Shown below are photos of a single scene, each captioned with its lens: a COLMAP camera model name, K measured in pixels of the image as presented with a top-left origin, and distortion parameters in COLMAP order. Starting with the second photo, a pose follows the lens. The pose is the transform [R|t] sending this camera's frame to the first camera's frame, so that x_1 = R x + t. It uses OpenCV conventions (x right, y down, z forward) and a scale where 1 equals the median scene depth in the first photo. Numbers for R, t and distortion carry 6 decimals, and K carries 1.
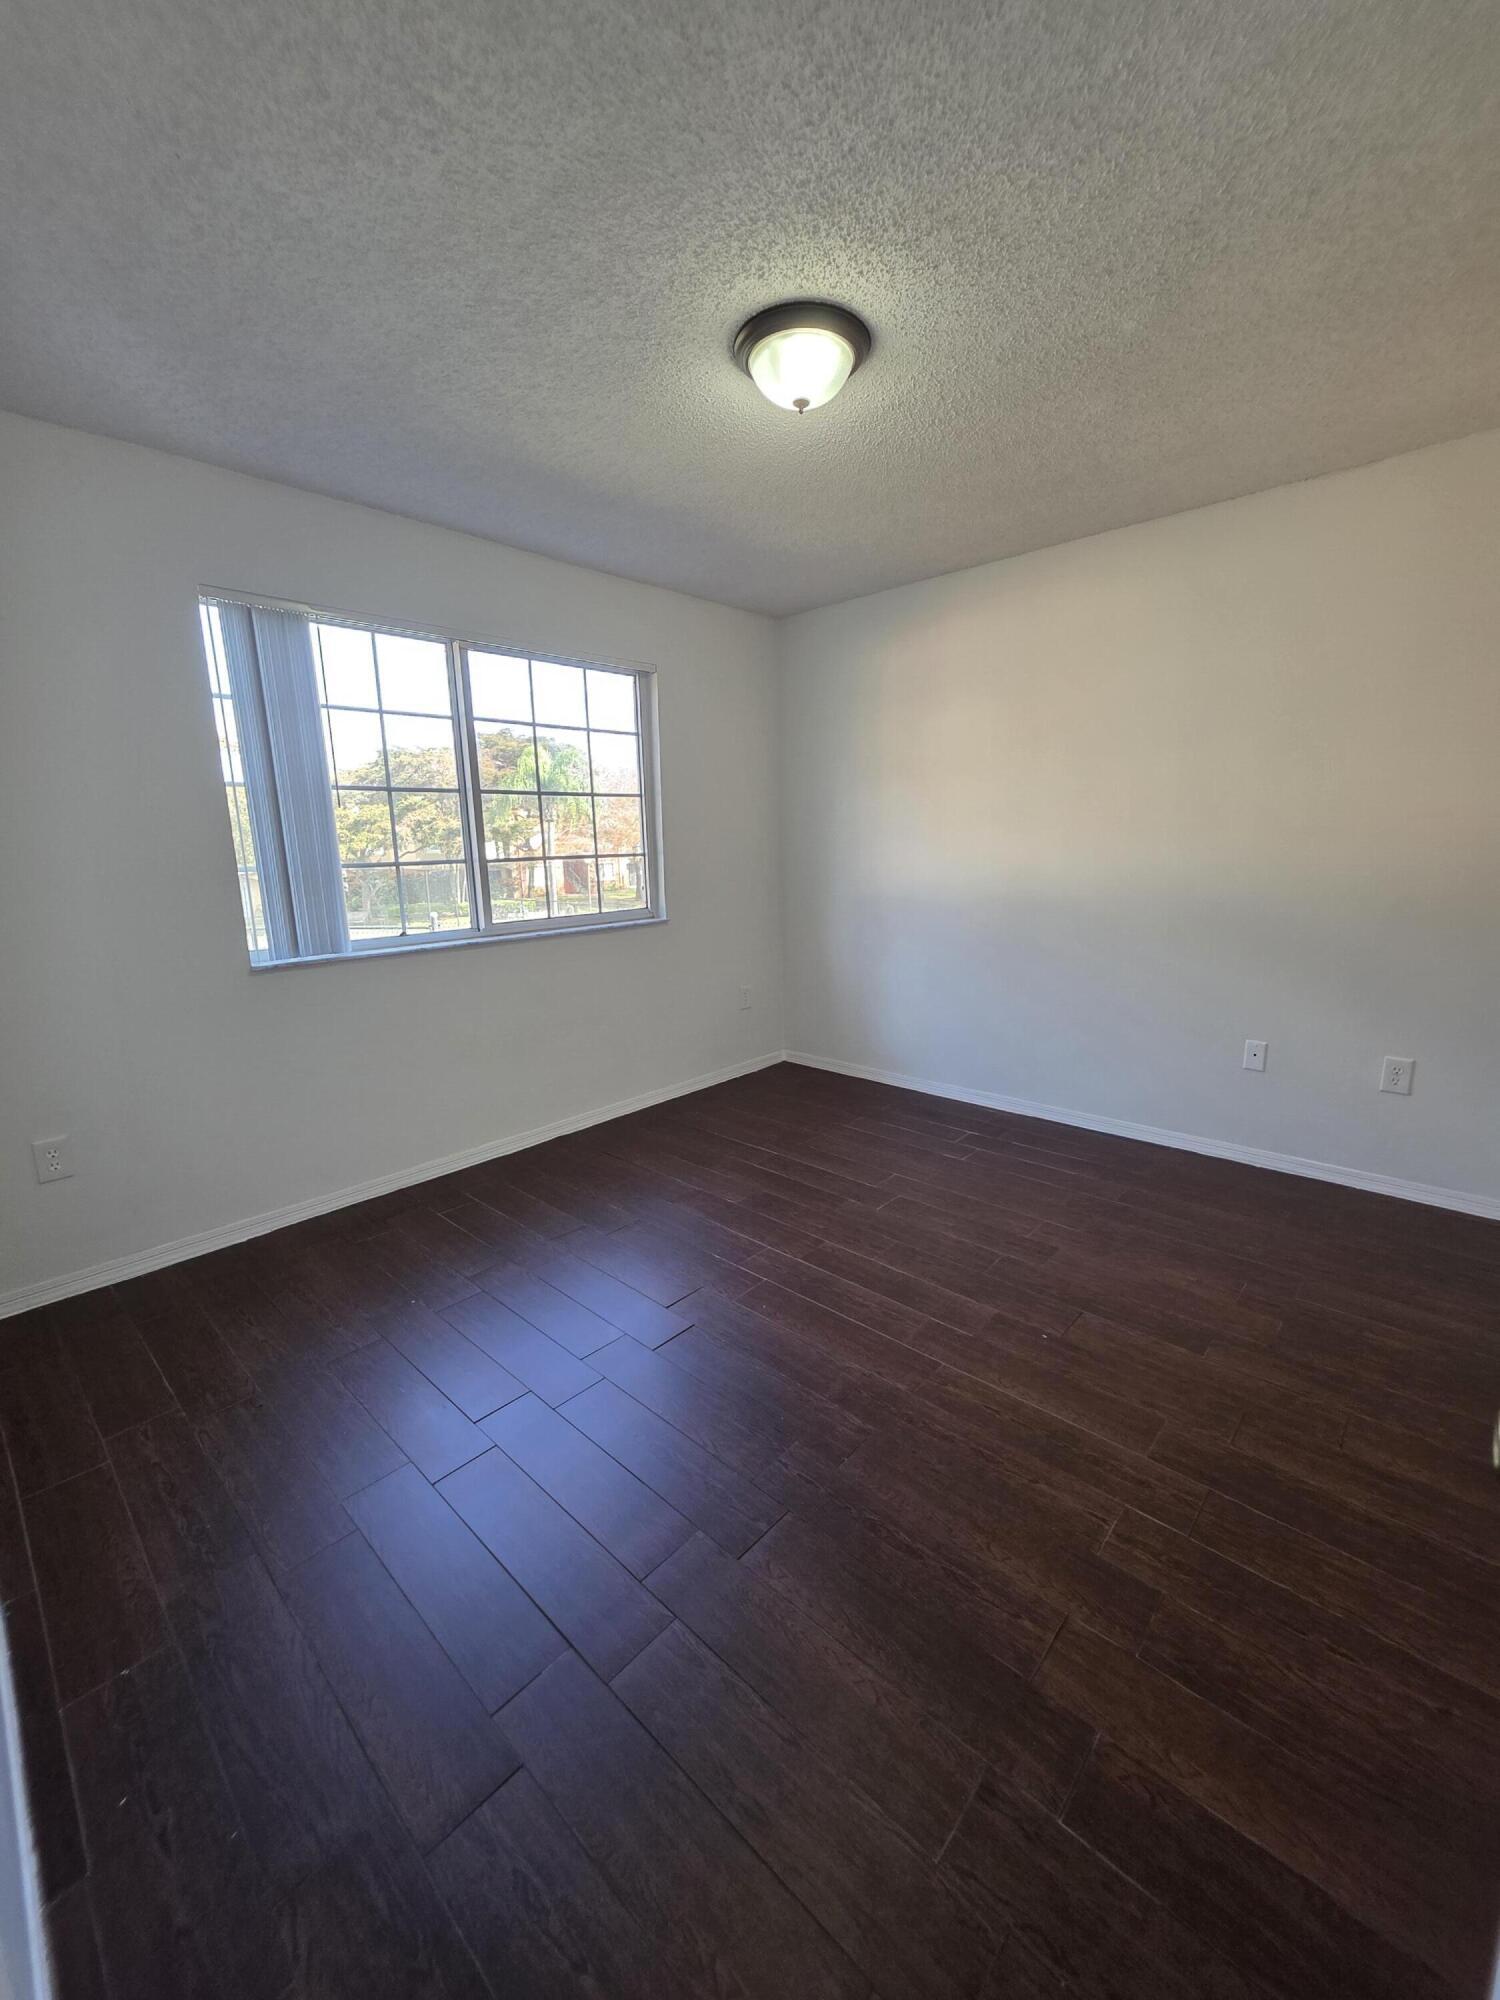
lens RADIAL K [[803.5, 0, 751.4], [0, 803.5, 994.8], [0, 0, 1]] dist [0.000130, -0.000129]
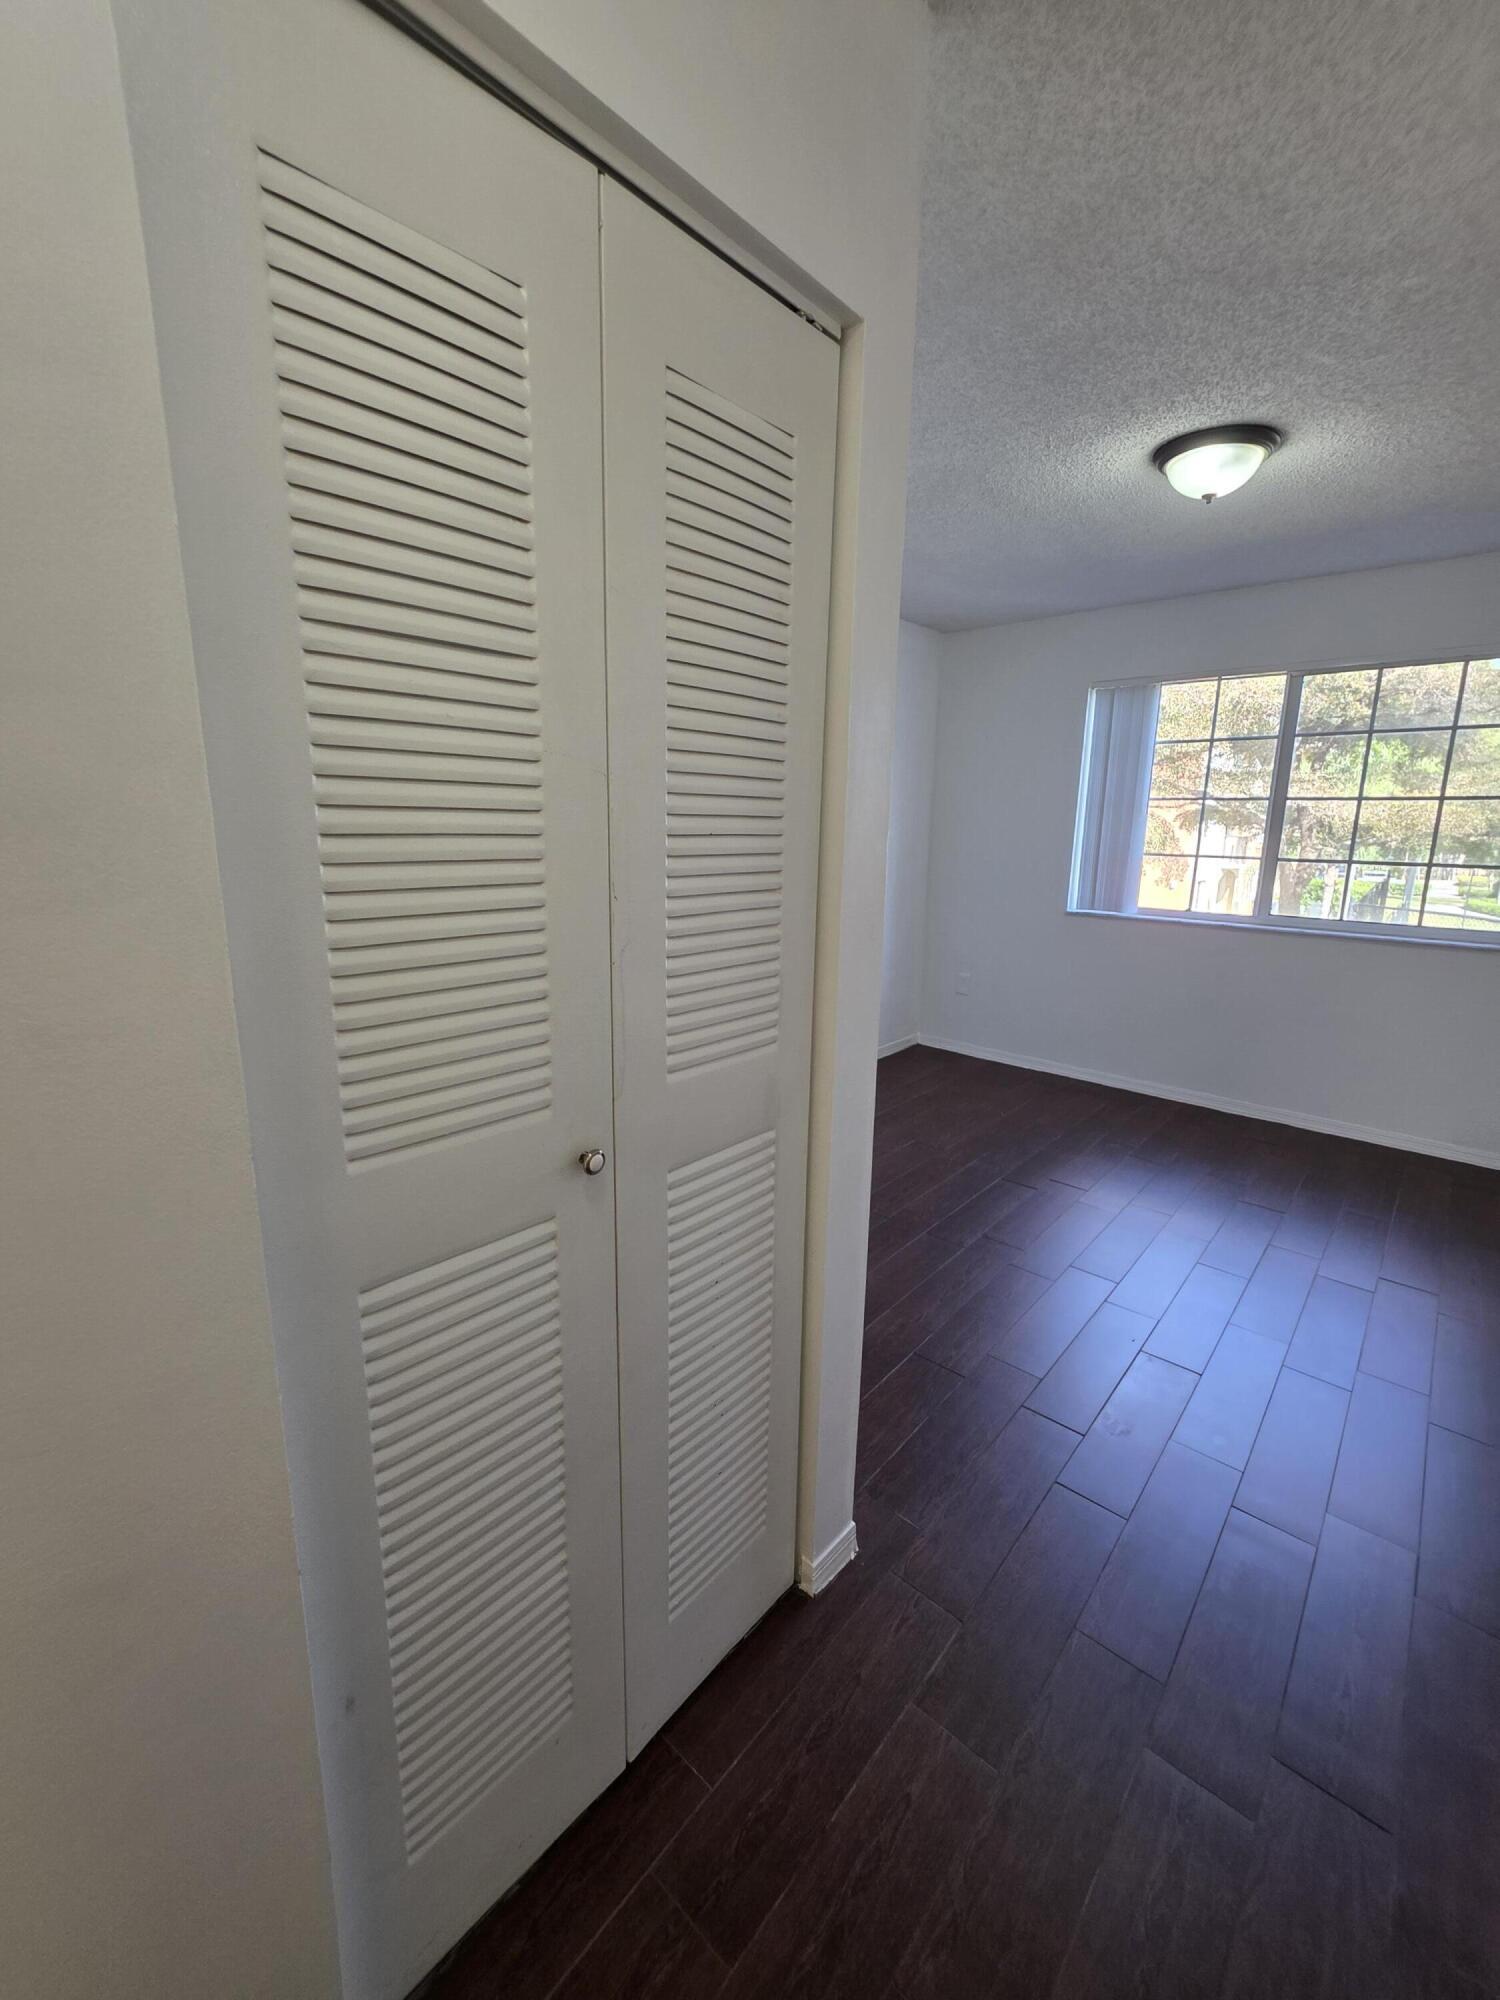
lens RADIAL K [[803.5, 0, 751.4], [0, 803.5, 994.8], [0, 0, 1]] dist [0.000130, -0.000129]
pose [[0.045456, 0.239732, -0.969774, 0.860075], [-0.207371, 0.951896, 0.225592, -0.093996], [0.977206, 0.190849, 0.092983, 0.221101]]
